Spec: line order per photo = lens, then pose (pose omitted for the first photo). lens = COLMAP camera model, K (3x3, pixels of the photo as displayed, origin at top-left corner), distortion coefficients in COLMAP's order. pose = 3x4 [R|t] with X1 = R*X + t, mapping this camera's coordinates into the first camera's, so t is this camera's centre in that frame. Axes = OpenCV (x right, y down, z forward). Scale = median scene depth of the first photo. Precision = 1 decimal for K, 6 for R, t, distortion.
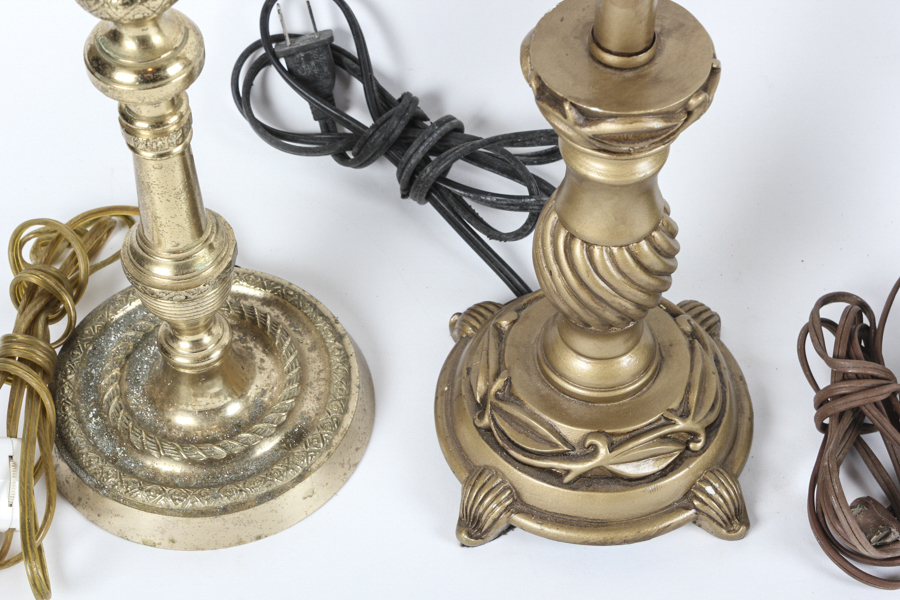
lens RADIAL K [[2021.3, 0, 450.0], [0, 2021.3, 300.0], [0, 0, 1]] dist [-0.063936, -0.000803]
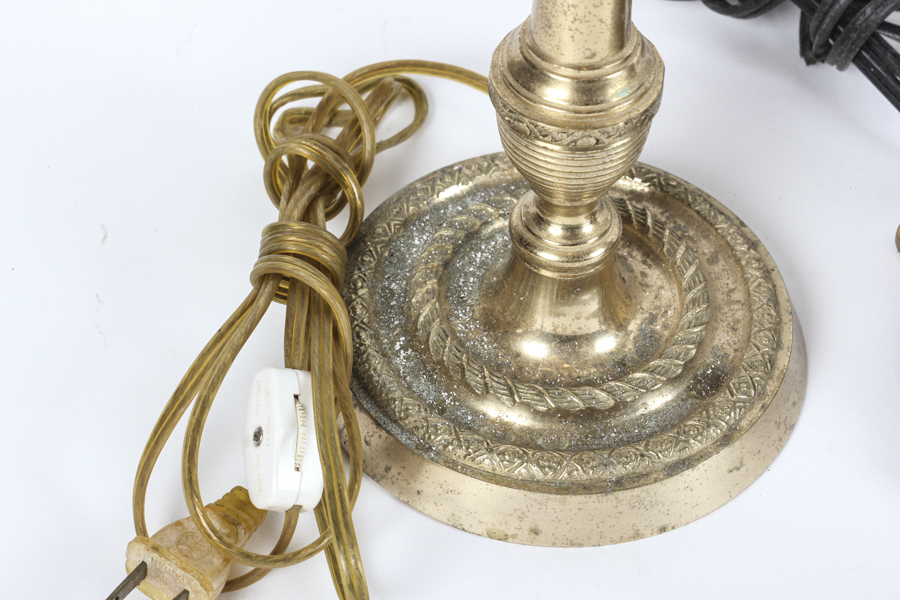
lens RADIAL K [[2187.0, 0, 450.0], [0, 2187.0, 300.0], [0, 0, 1]] dist [-0.016088, 0.276943]
pose [[0.999874, 0.015876, -0.000771, -0.162736], [-0.015895, 0.998791, -0.046515, 0.076281], [0.000032, 0.046521, 0.998917, 0.279884]]
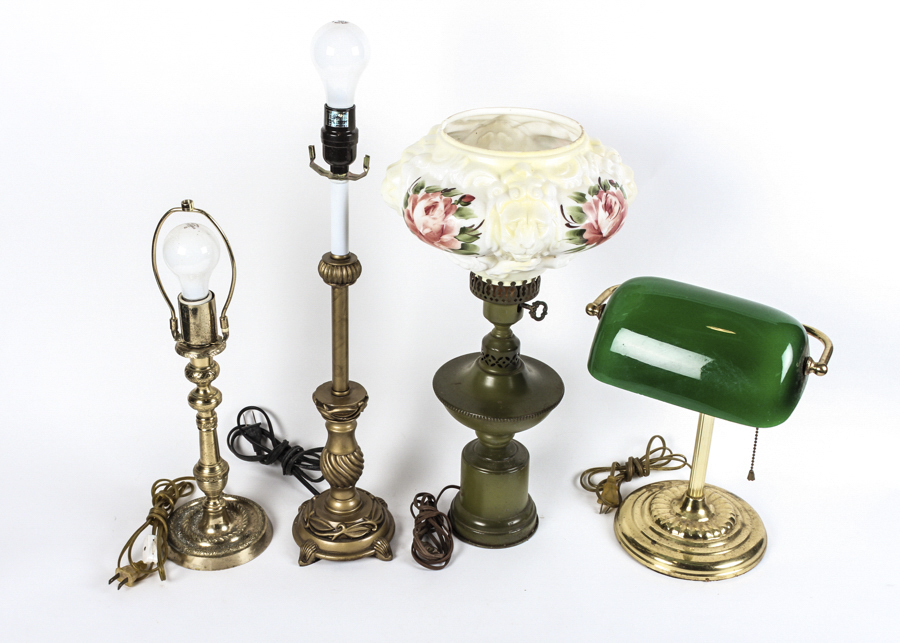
lens RADIAL K [[1146.3, 0, 450.3], [0, 1146.3, 279.1], [0, 0, 1]] dist [-0.000157, -0.003630]
pose [[0.995230, -0.016856, 0.096088, 0.072607], [0.054600, 0.912488, -0.405444, 0.439566], [-0.080845, 0.408756, 0.909056, -0.787006]]
